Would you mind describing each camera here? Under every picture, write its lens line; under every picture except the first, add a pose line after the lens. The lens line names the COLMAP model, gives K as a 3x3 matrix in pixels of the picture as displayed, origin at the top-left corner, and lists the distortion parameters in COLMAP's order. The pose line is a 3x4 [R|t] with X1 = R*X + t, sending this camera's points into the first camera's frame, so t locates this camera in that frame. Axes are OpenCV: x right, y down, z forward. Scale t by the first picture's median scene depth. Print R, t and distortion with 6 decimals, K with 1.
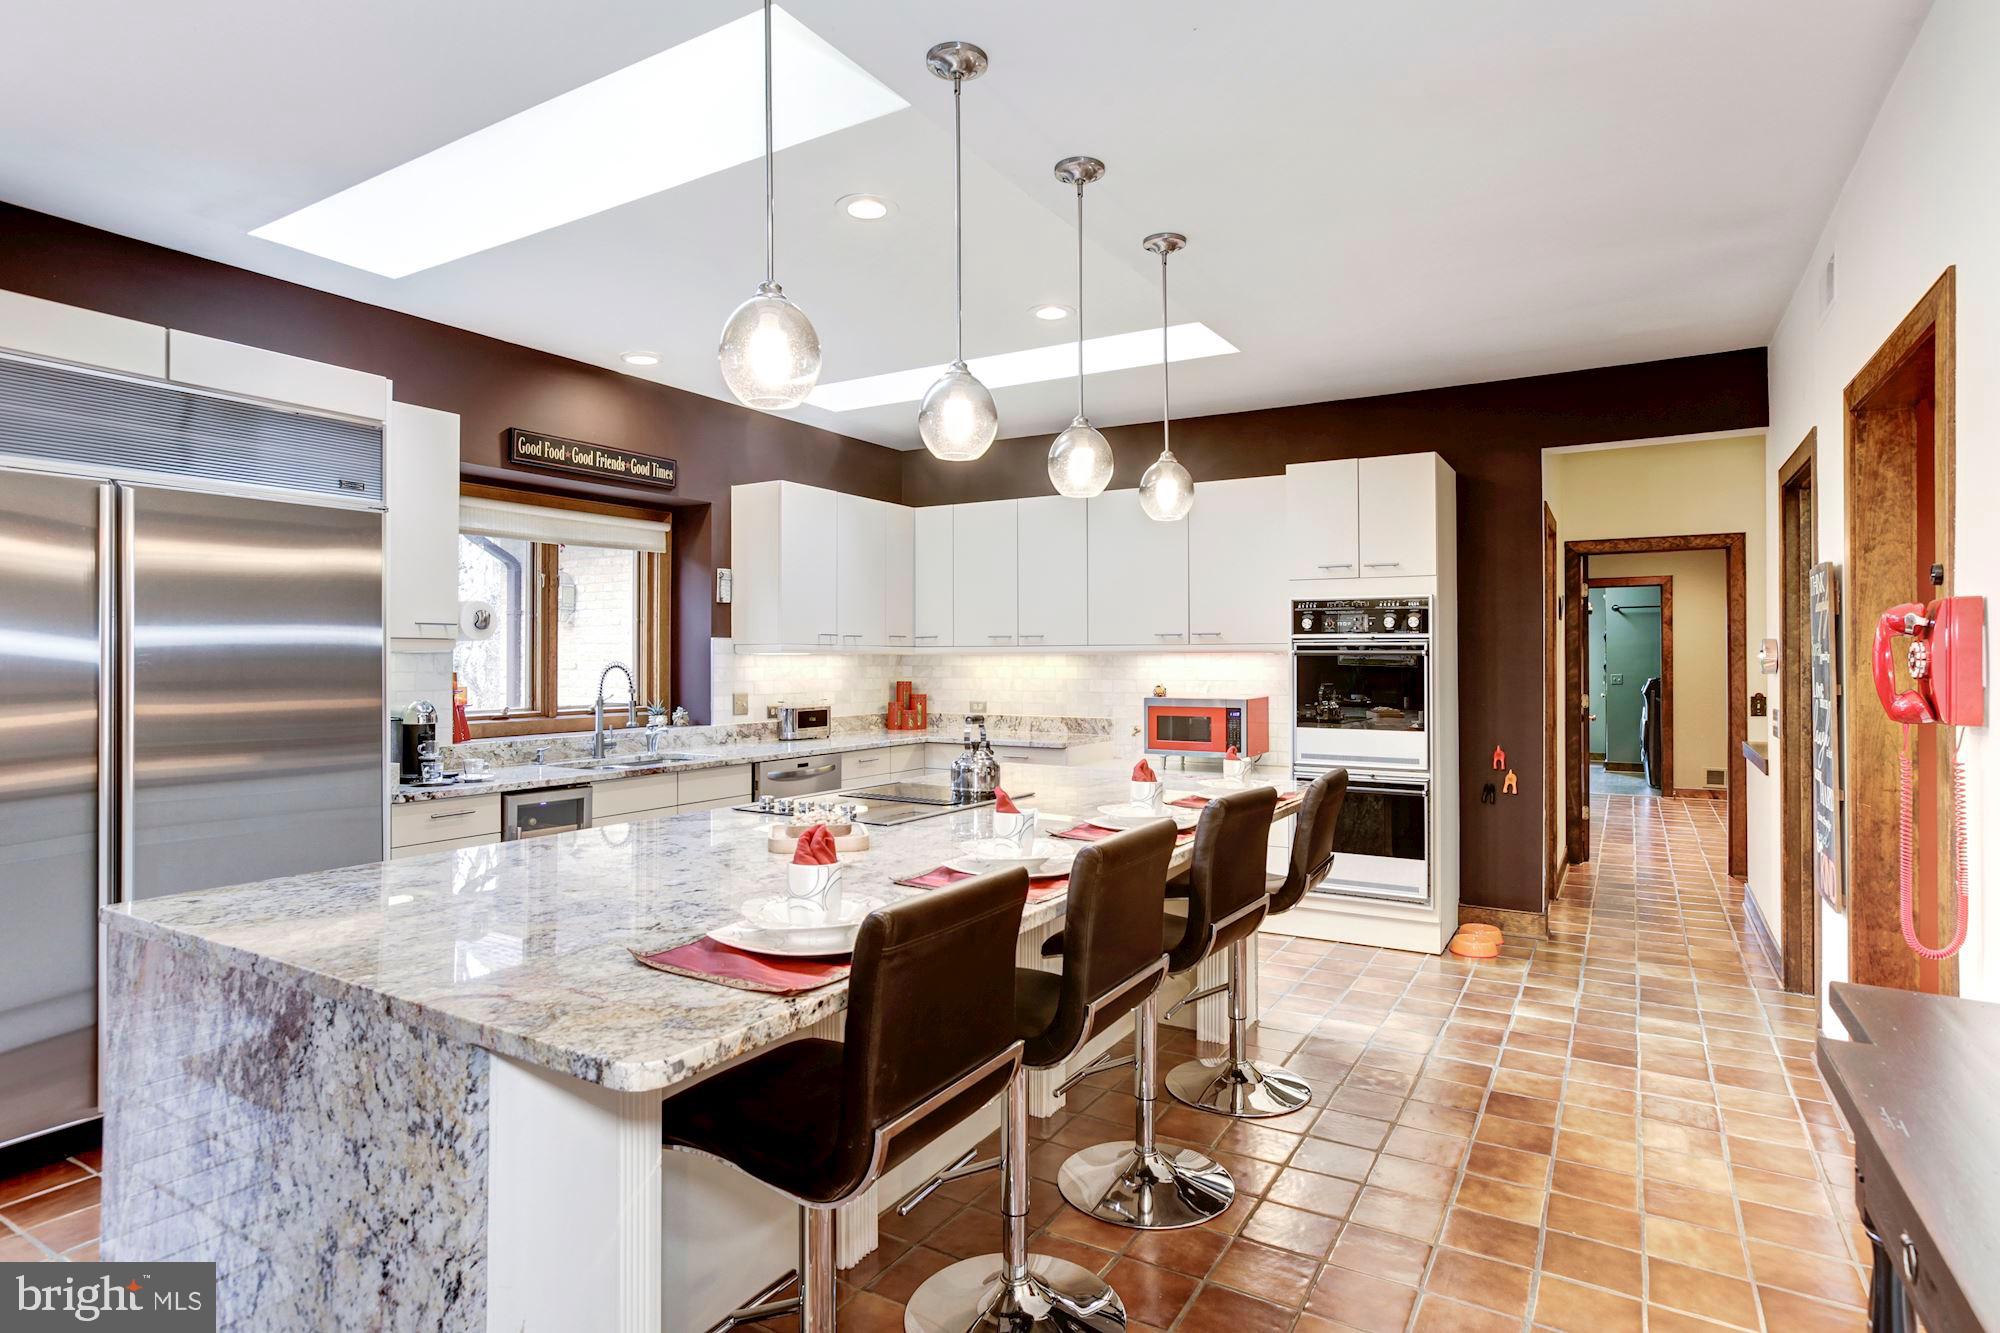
lens RADIAL K [[1027.6, 0, 1003.7], [0, 1027.6, 652.4], [0, 0, 1]] dist [-0.001021, -0.000093]
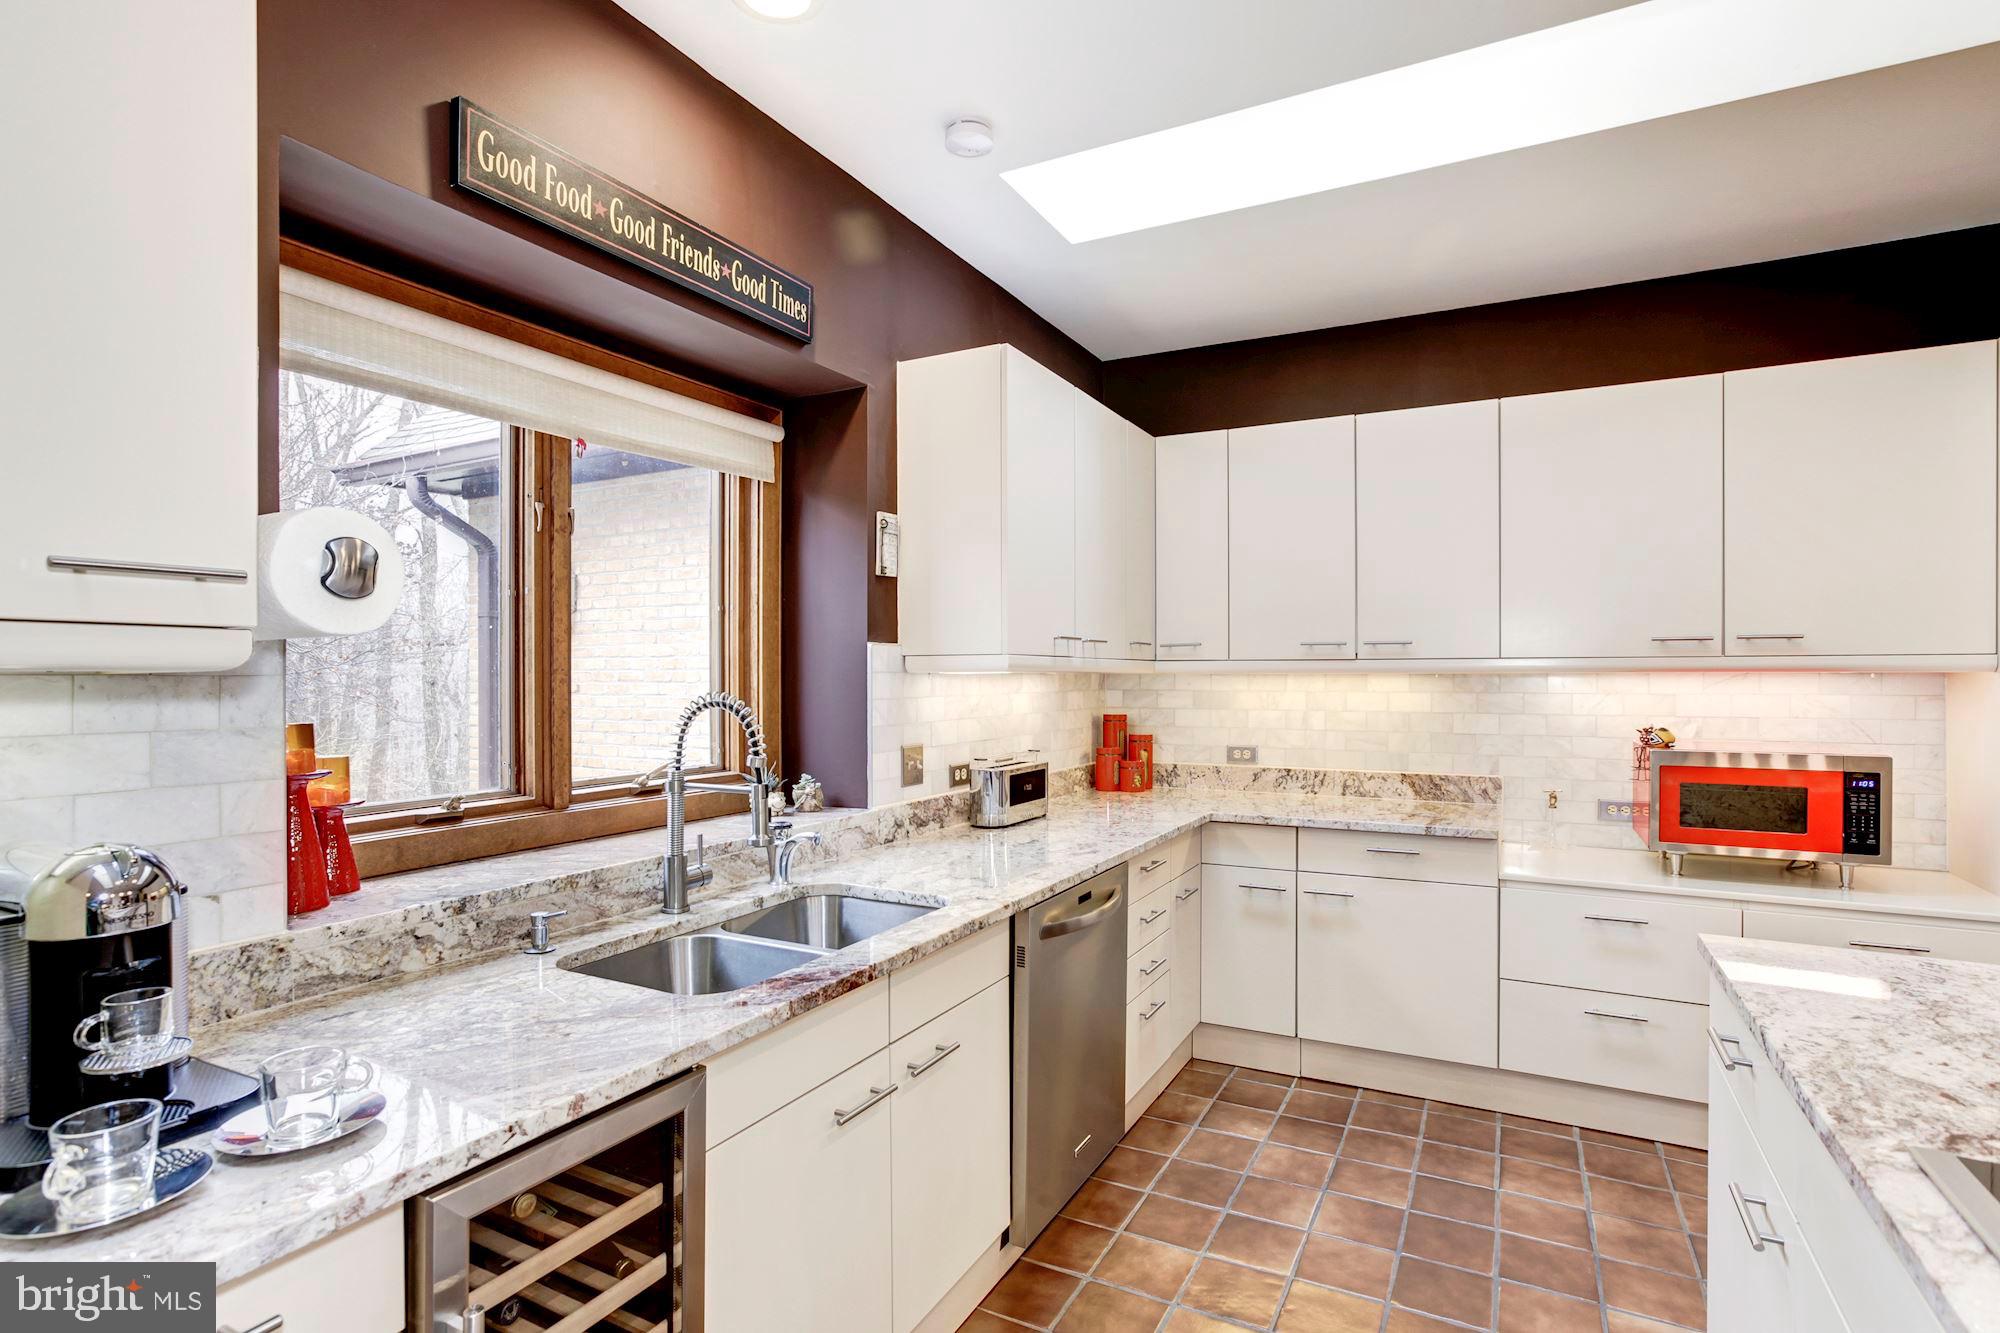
lens RADIAL K [[956.5, 0, 1038.3], [0, 956.5, 681.2], [0, 0, 1]] dist [-0.002131, 0.000391]
pose [[0.997265, -0.000215, 0.073904, -0.236790], [-0.000792, 0.999907, 0.013592, -0.000866], [-0.073900, -0.013613, 0.997173, 0.511970]]
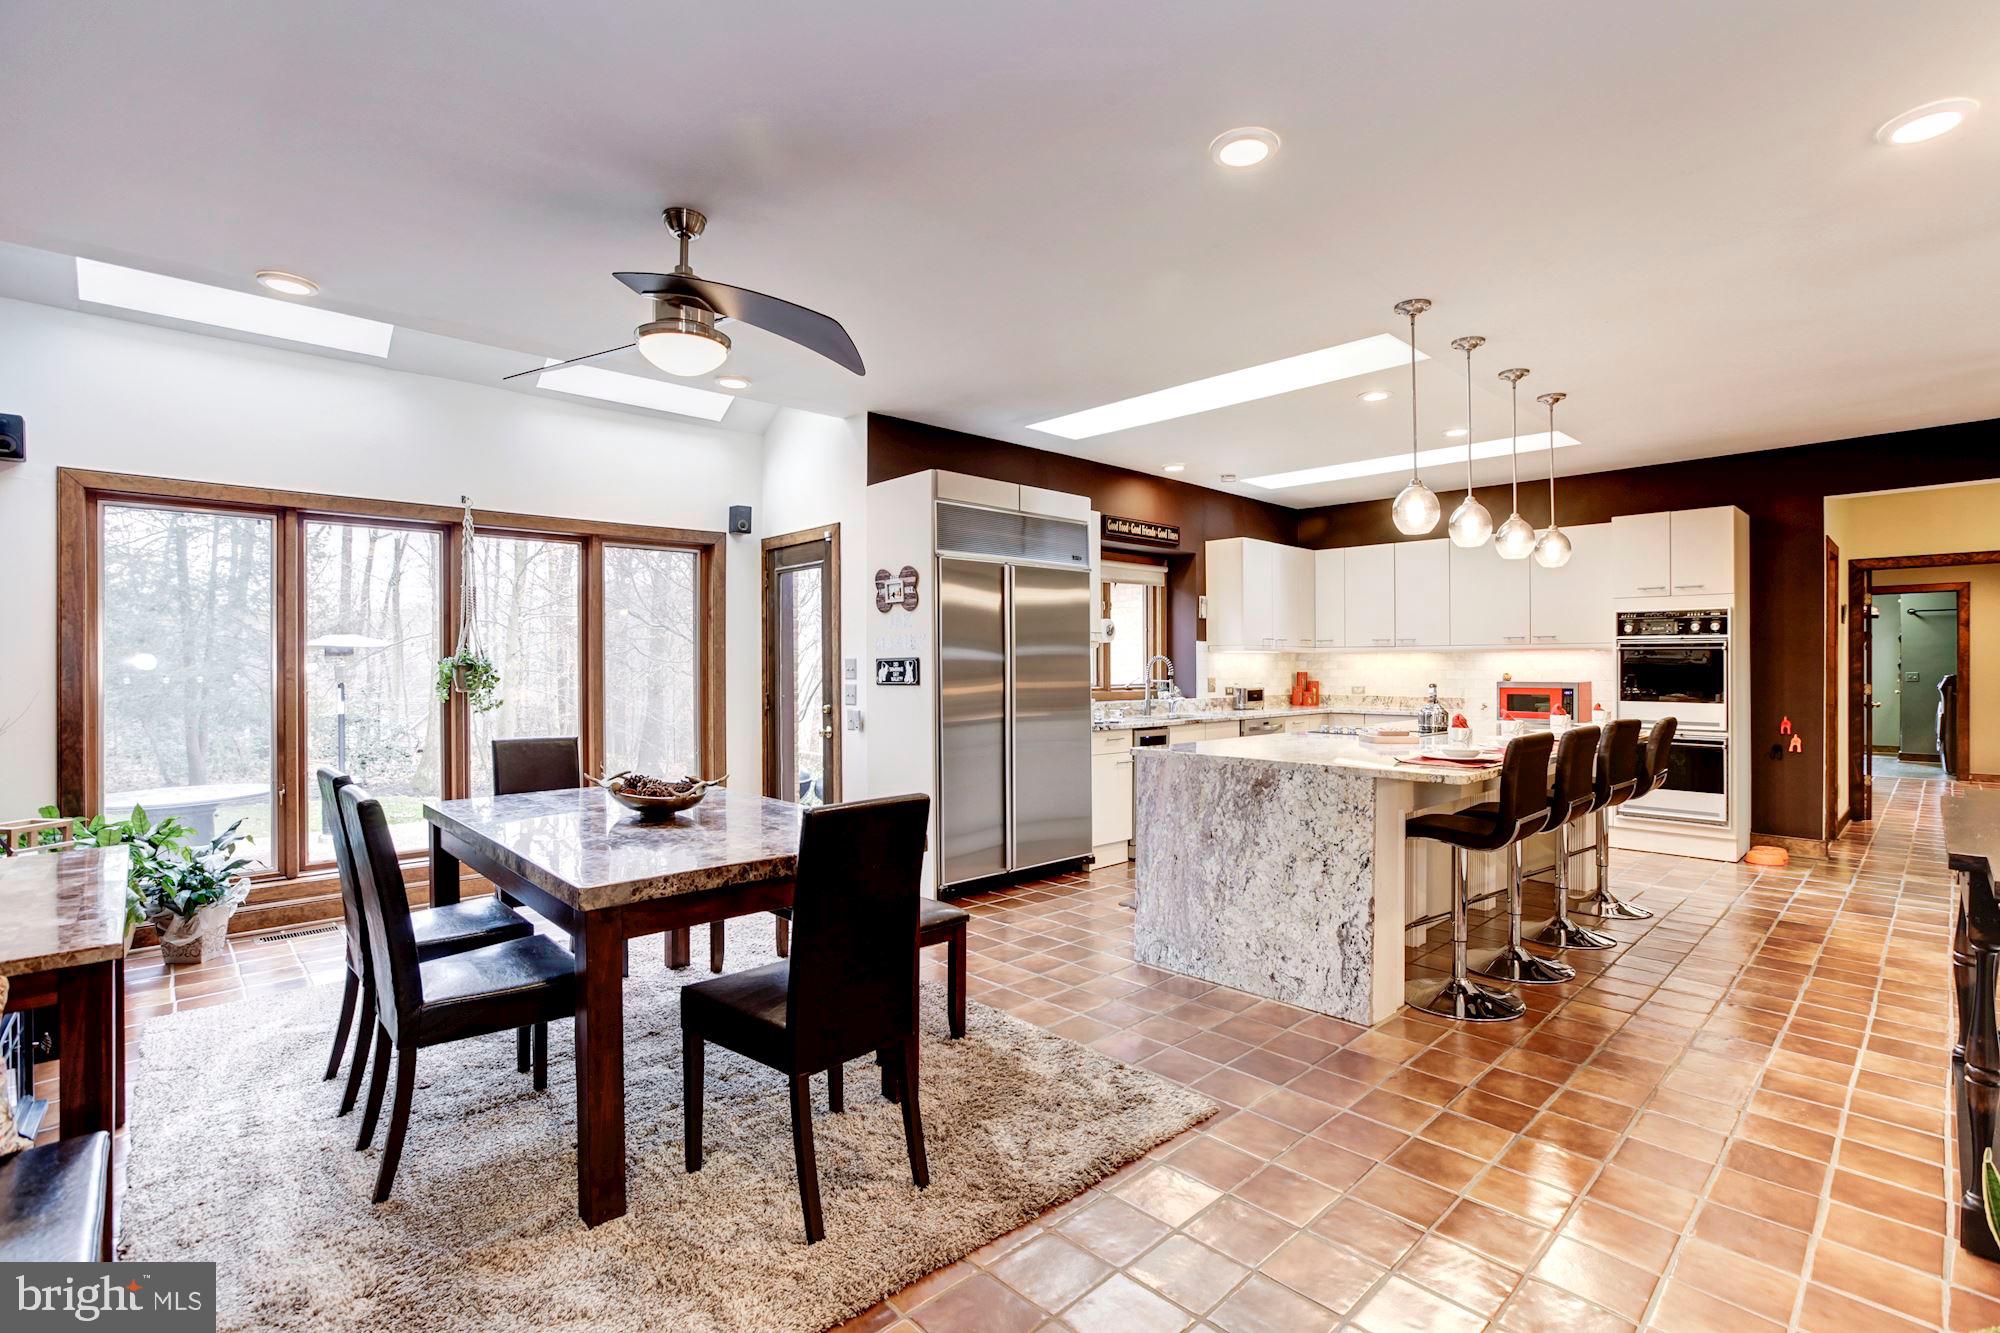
lens RADIAL K [[924.7, 0, 1064.2], [0, 924.7, 663.8], [0, 0, 1]] dist [-0.002678, 0.018717]
pose [[0.978057, -0.000835, -0.208334, -0.192439], [0.002103, 0.999981, 0.005863, 0.011116], [0.208325, -0.006173, 0.978040, -0.396446]]
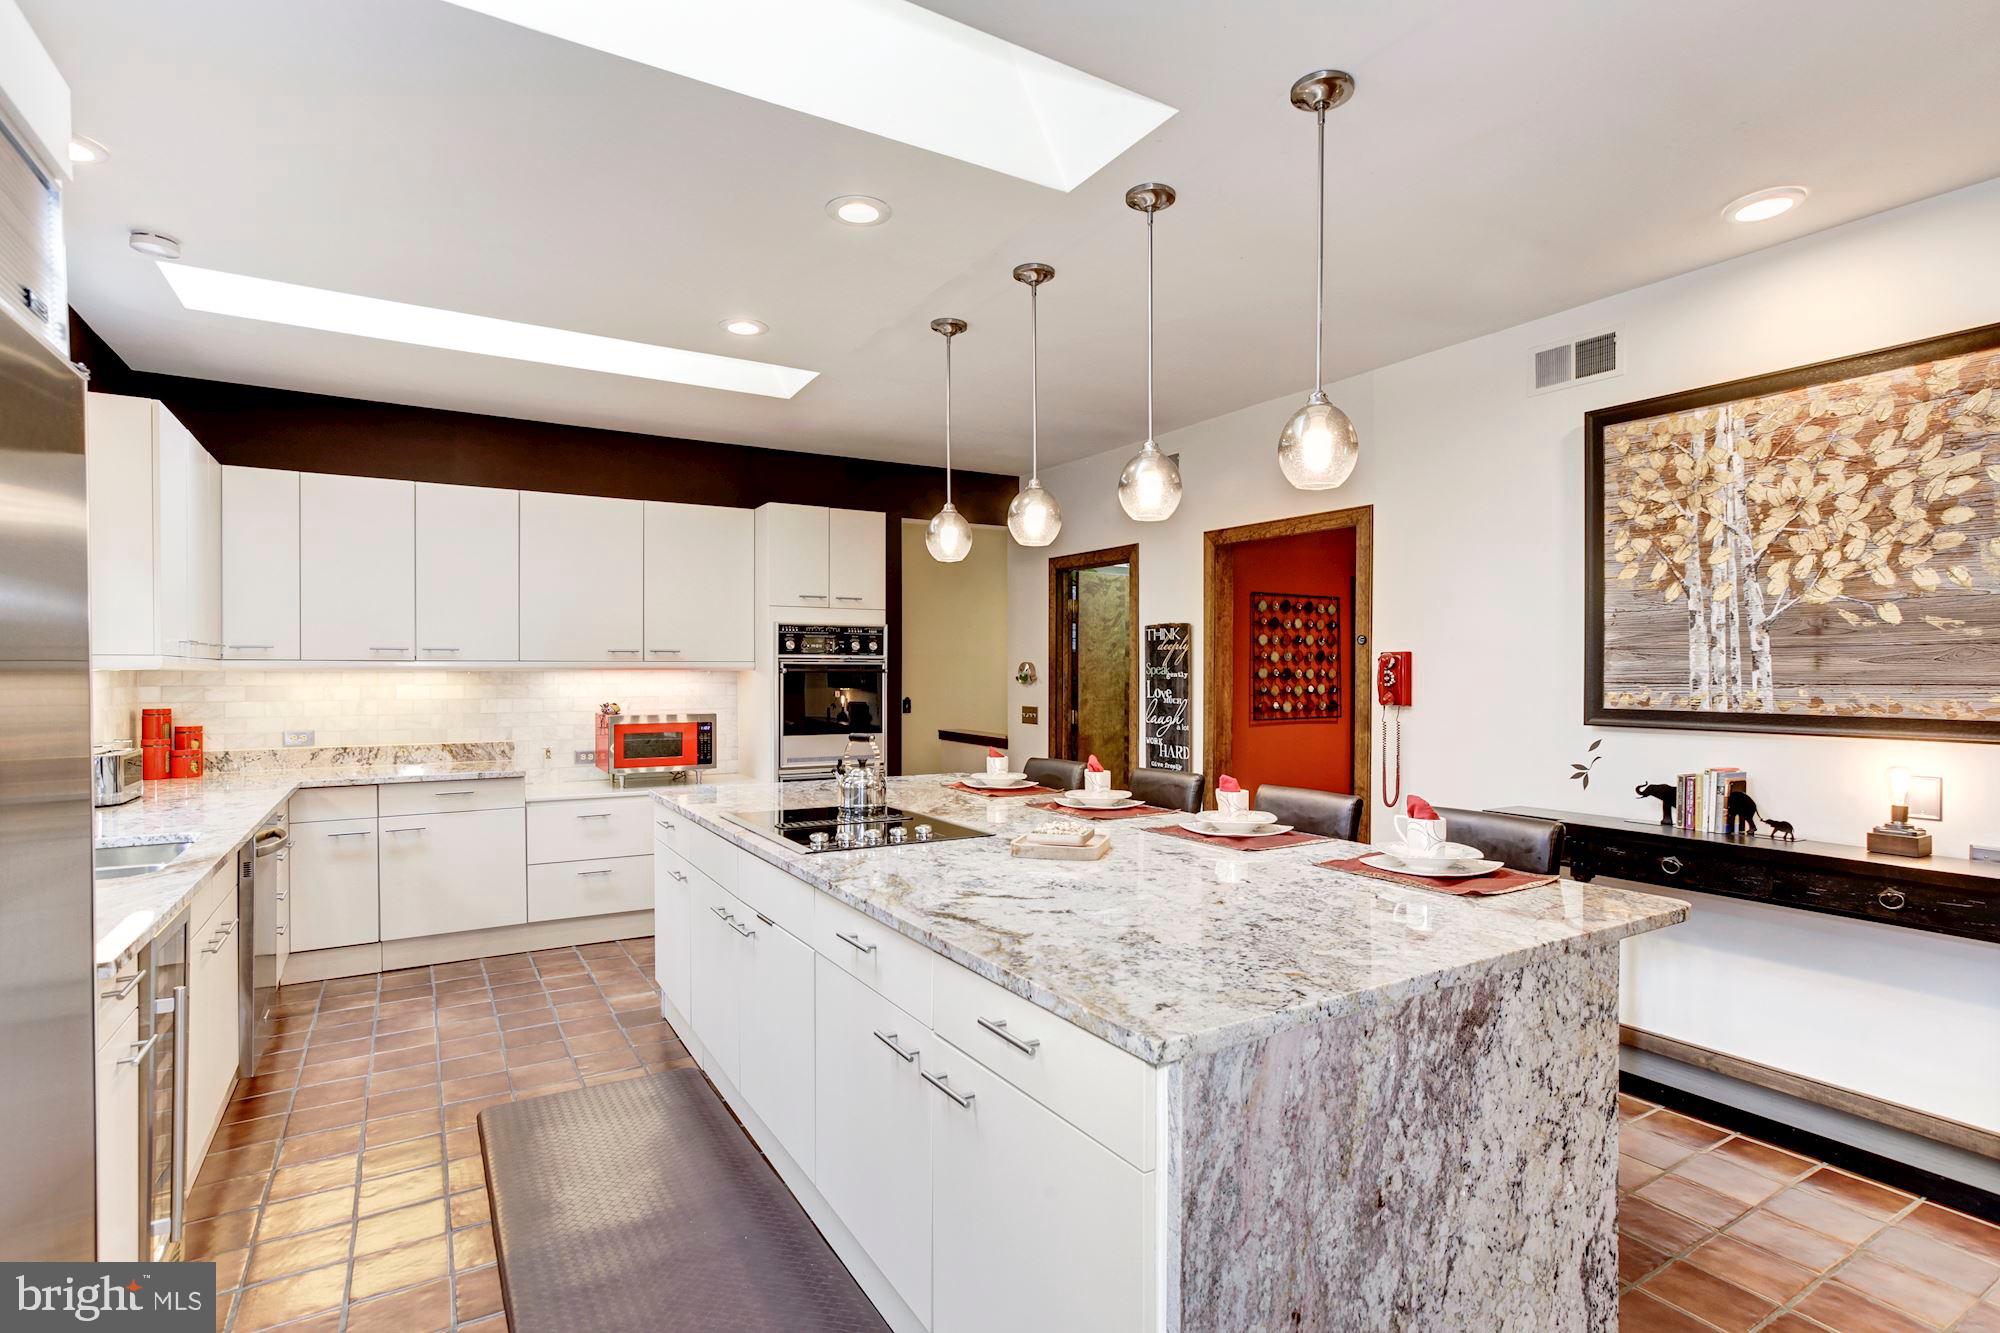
lens RADIAL K [[989.7, 0, 1000.0], [0, 989.7, 666.5], [0, 0, 1]] dist [-0.070849, 0.047492]
pose [[0.463894, 0.004842, 0.885877, -0.508452], [-0.006033, 0.999979, -0.002306, -0.002610], [-0.885870, -0.004274, 0.463914, 0.256427]]
